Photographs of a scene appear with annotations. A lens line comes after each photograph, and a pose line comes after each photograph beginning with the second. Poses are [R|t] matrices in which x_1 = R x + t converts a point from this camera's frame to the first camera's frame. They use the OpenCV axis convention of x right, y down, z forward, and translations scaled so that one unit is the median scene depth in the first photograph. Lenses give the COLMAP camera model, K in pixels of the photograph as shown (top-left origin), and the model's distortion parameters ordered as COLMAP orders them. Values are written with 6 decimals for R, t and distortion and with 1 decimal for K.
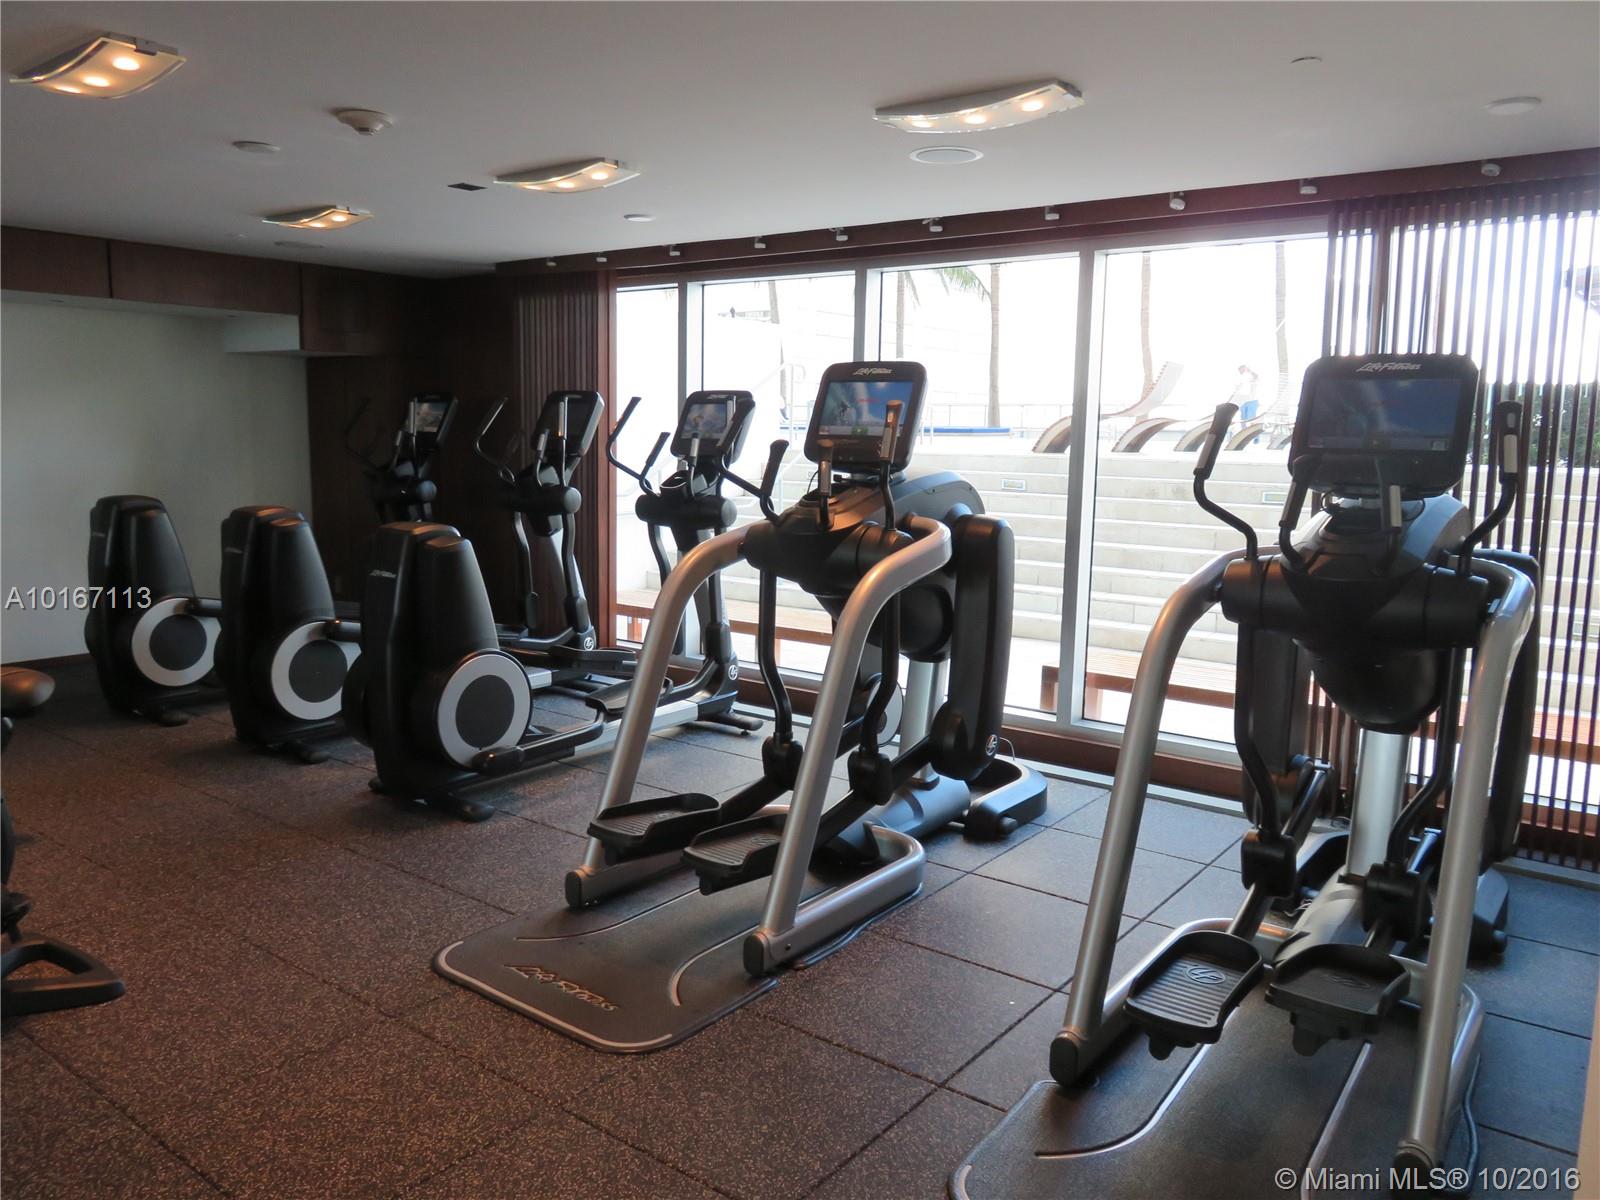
lens RADIAL K [[1203.1, 0, 799.6], [0, 1203.1, 597.3], [0, 0, 1]] dist [-0.006796, -0.009879]
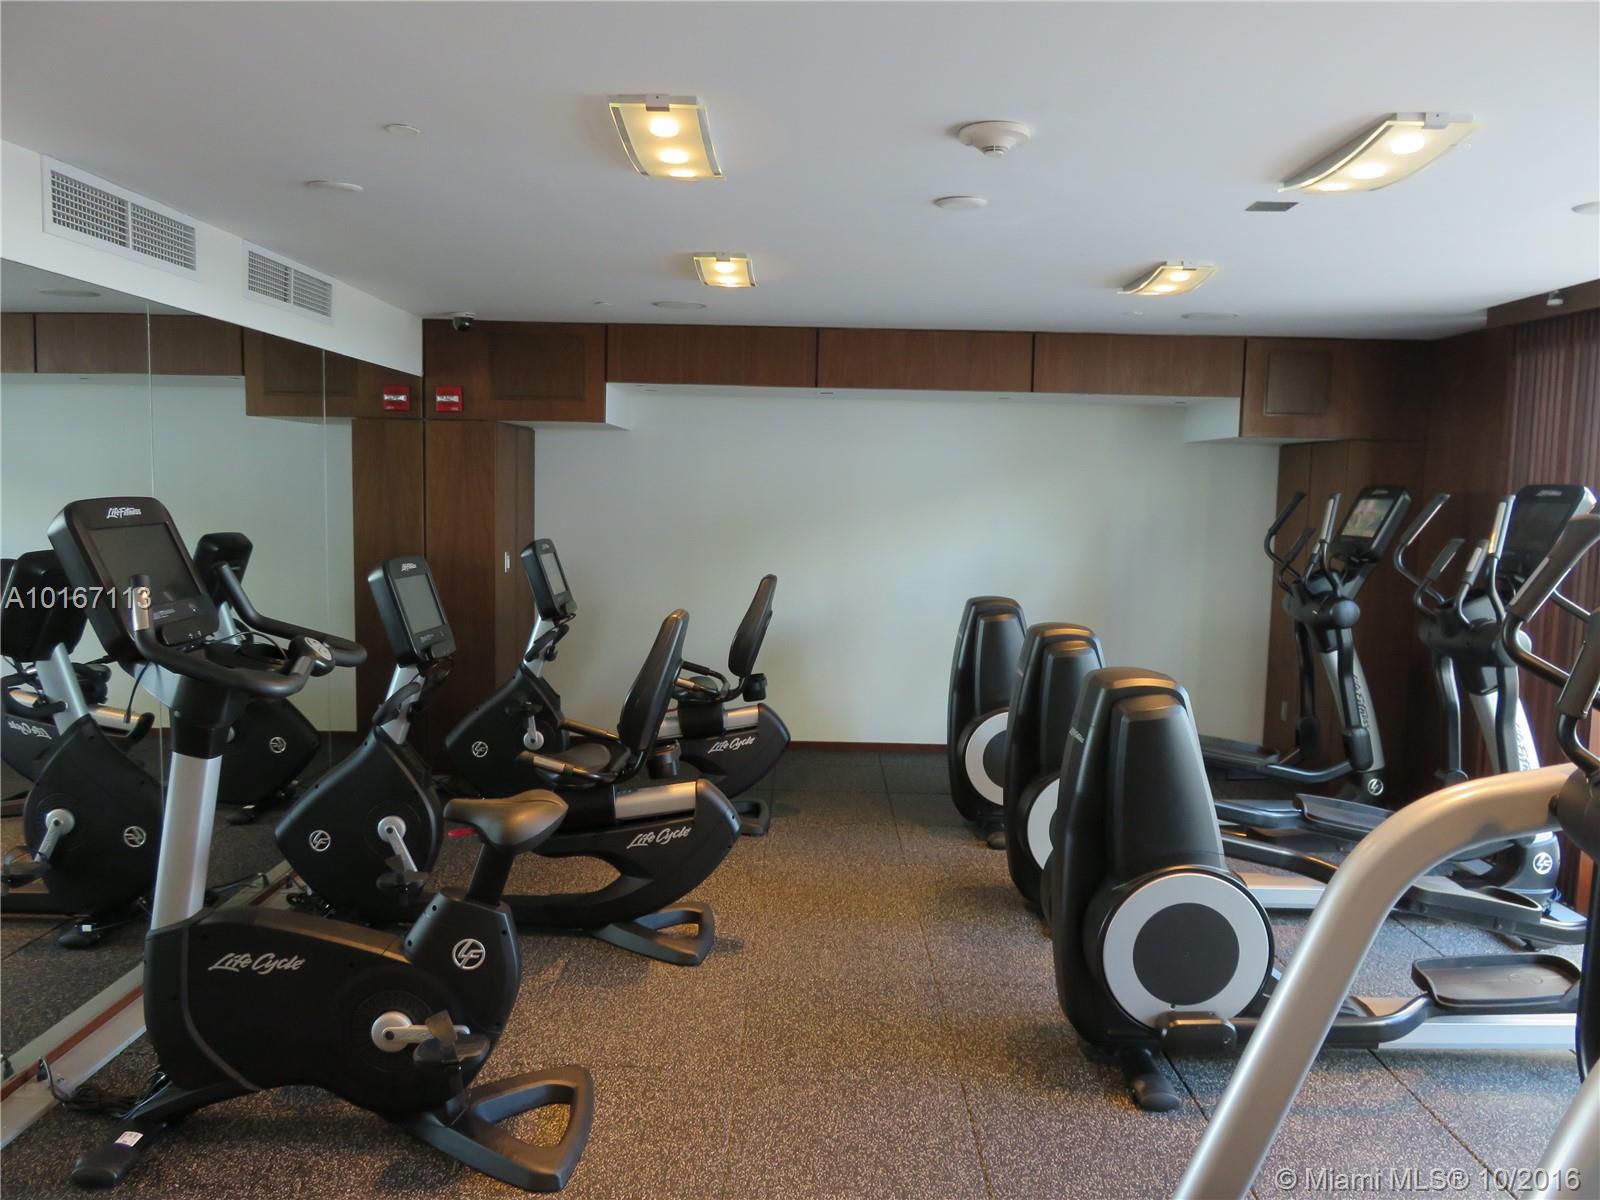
lens RADIAL K [[1203.1, 0, 796.8], [0, 1203.1, 596.0], [0, 0, 1]] dist [-0.006796, -0.009879]
pose [[0.598877, 0.067716, -0.797973, 0.110741], [-0.122597, 0.992426, -0.007792, -0.060026], [0.791401, 0.102495, 0.602643, 0.306170]]
